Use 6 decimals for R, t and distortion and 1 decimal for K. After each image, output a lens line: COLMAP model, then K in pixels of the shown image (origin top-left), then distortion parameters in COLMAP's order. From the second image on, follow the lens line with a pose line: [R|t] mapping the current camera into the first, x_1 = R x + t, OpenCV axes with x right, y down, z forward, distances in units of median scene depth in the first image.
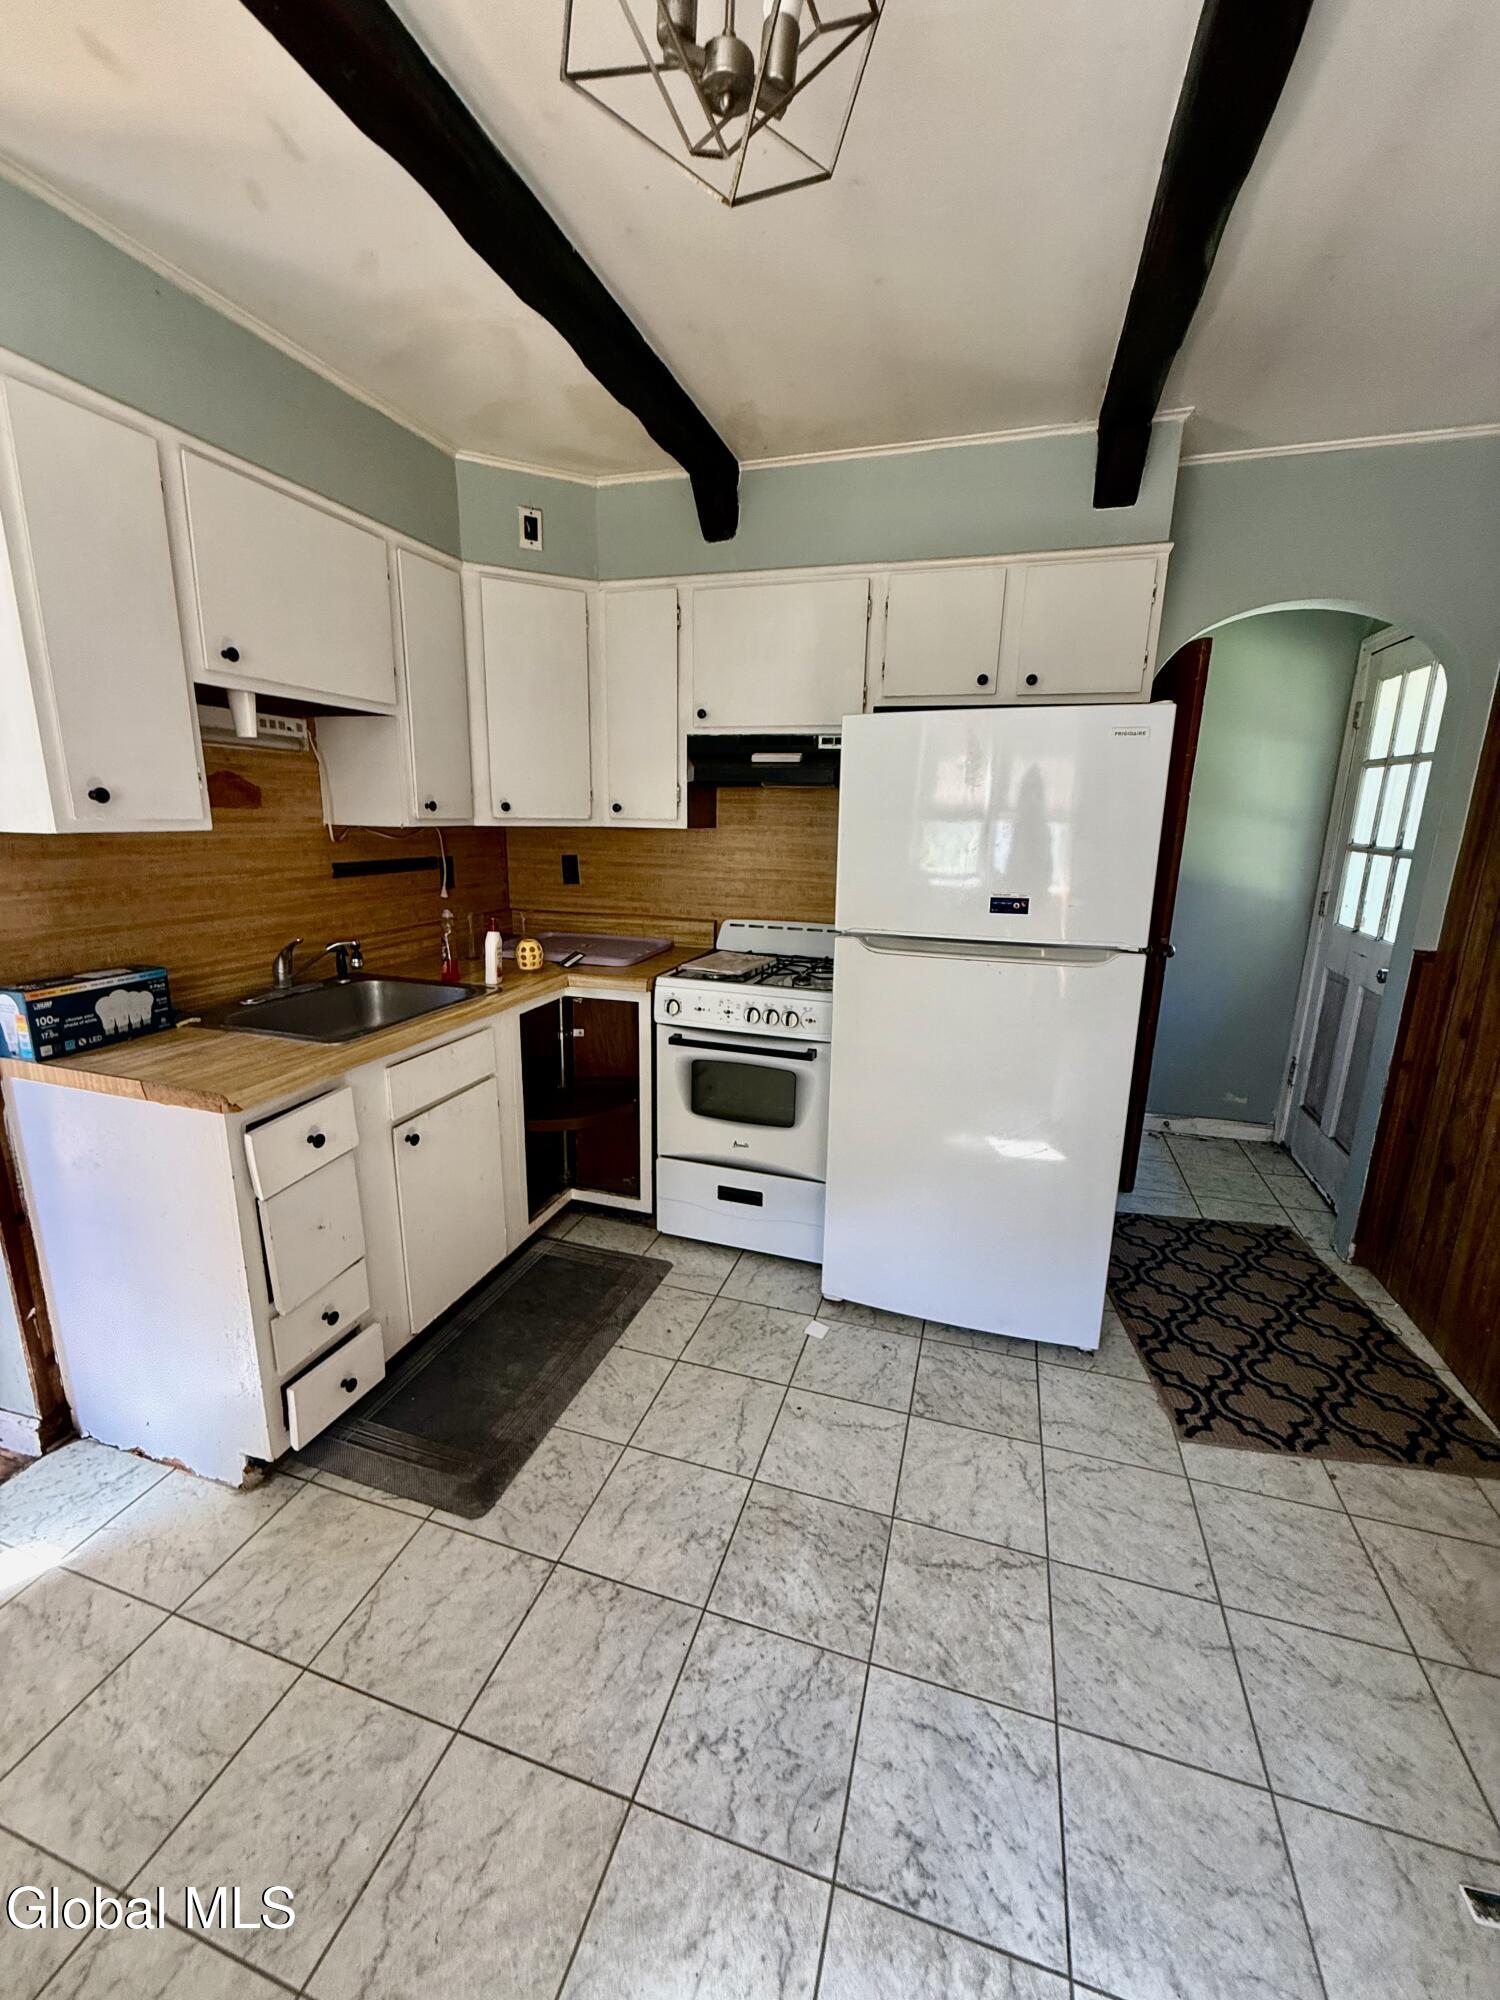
lens RADIAL K [[795.5, 0, 750.3], [0, 795.5, 998.5], [0, 0, 1]] dist [-0.001179, 0.000108]
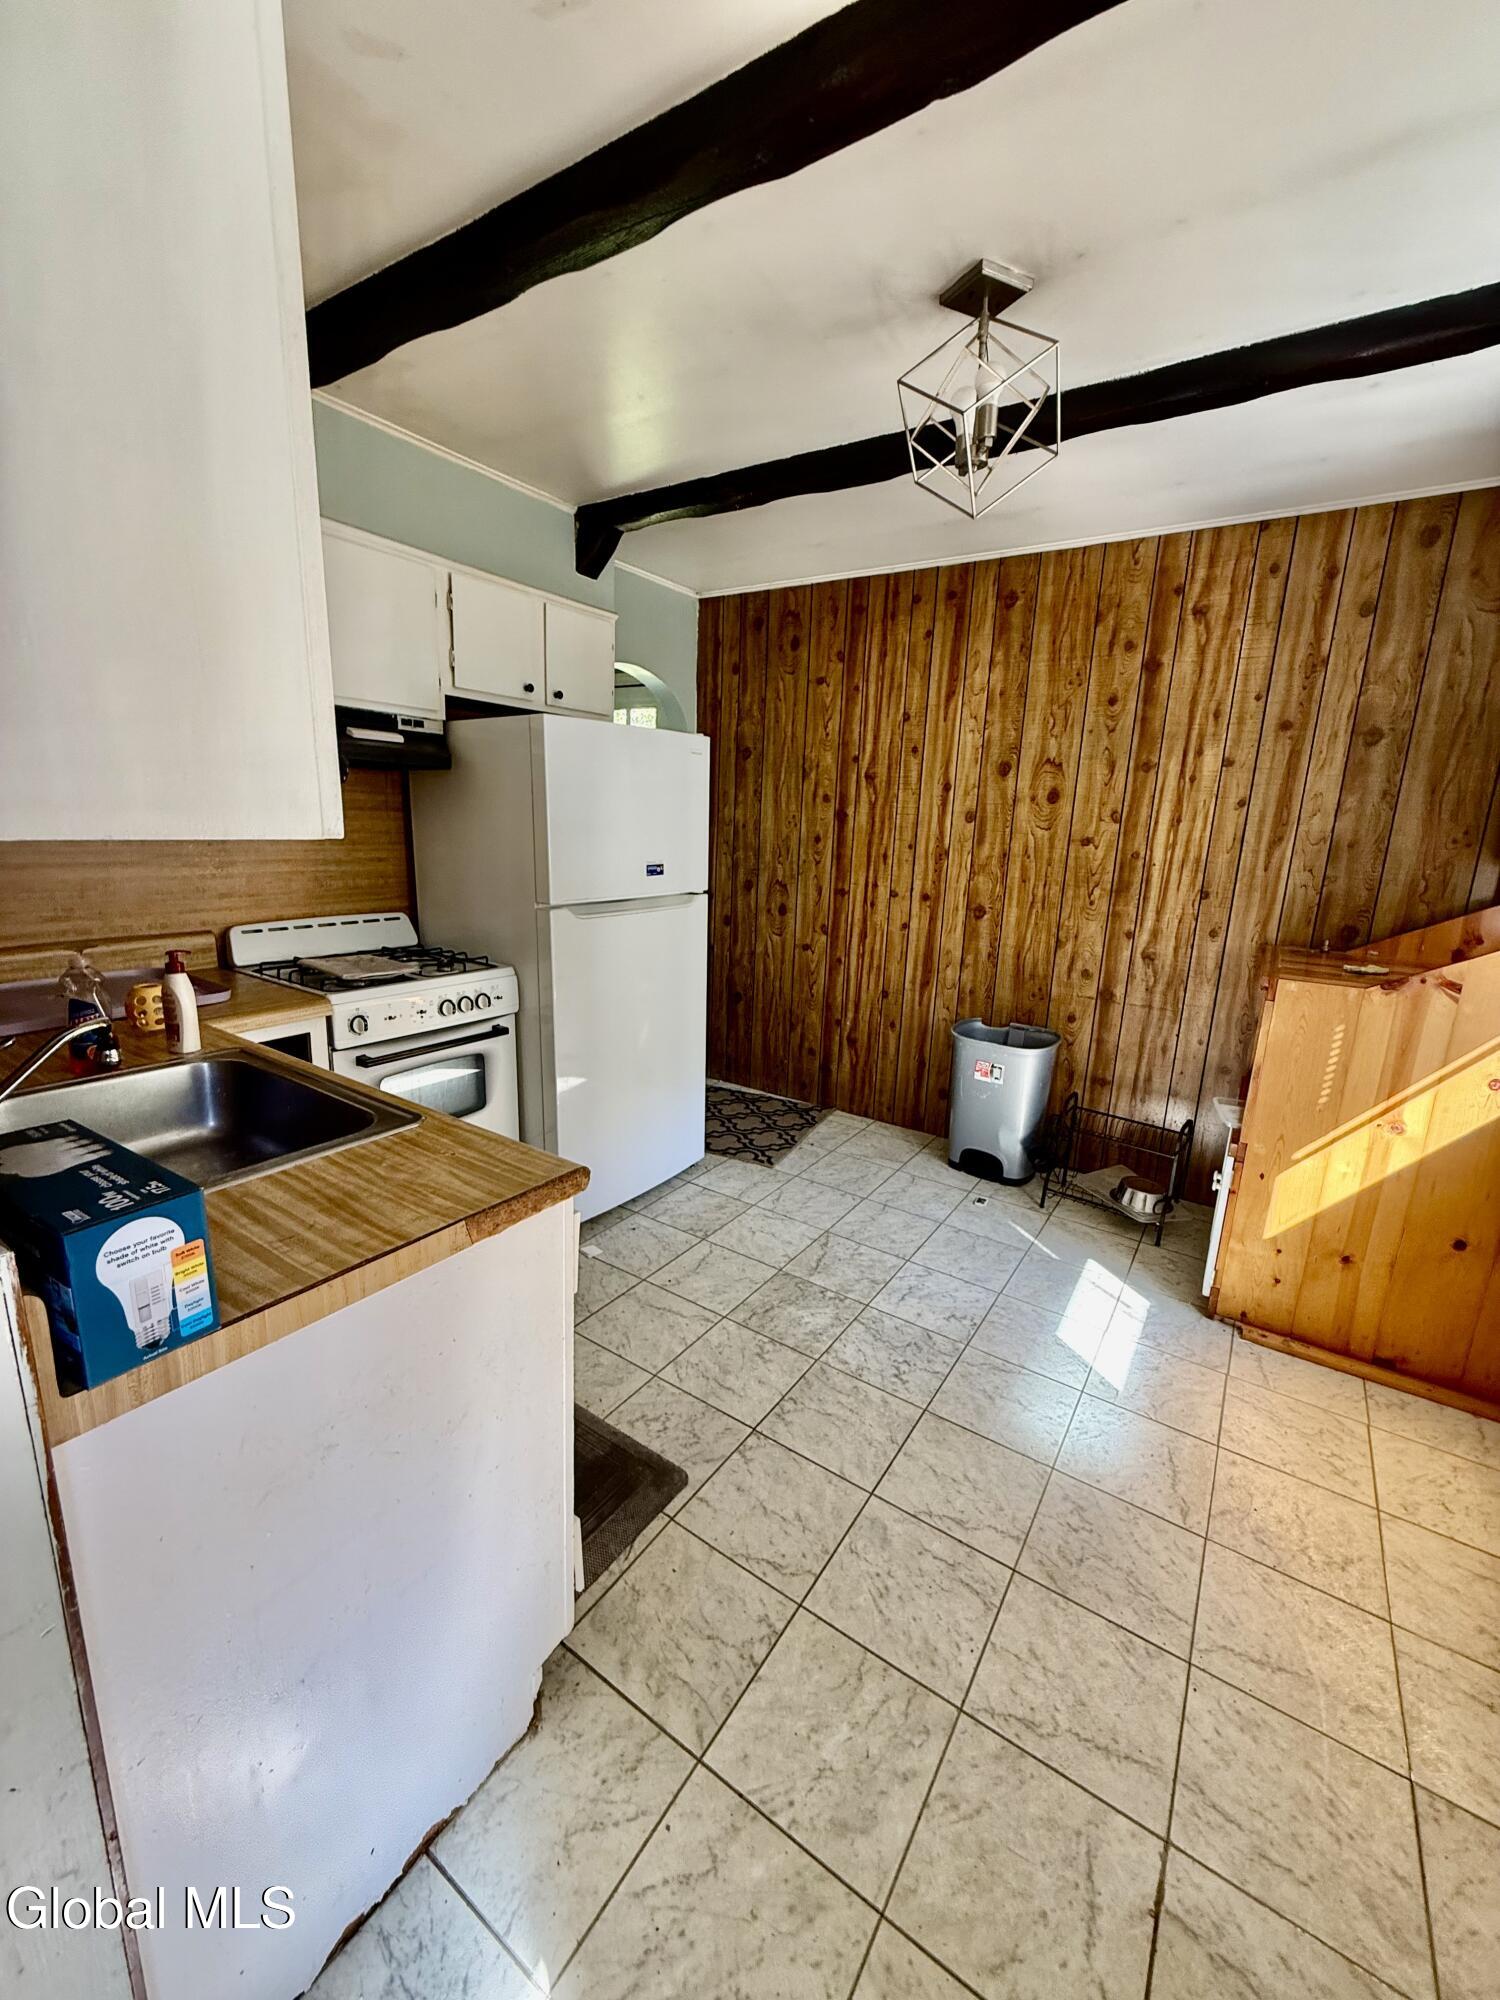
lens RADIAL K [[795.5, 0, 750.8], [0, 795.5, 997.3], [0, 0, 1]] dist [-0.001179, 0.000108]
pose [[0.285121, -0.219609, 0.932994, -1.007264], [0.188704, 0.967209, 0.169995, -0.109370], [-0.939732, 0.127591, 0.317213, 0.439857]]
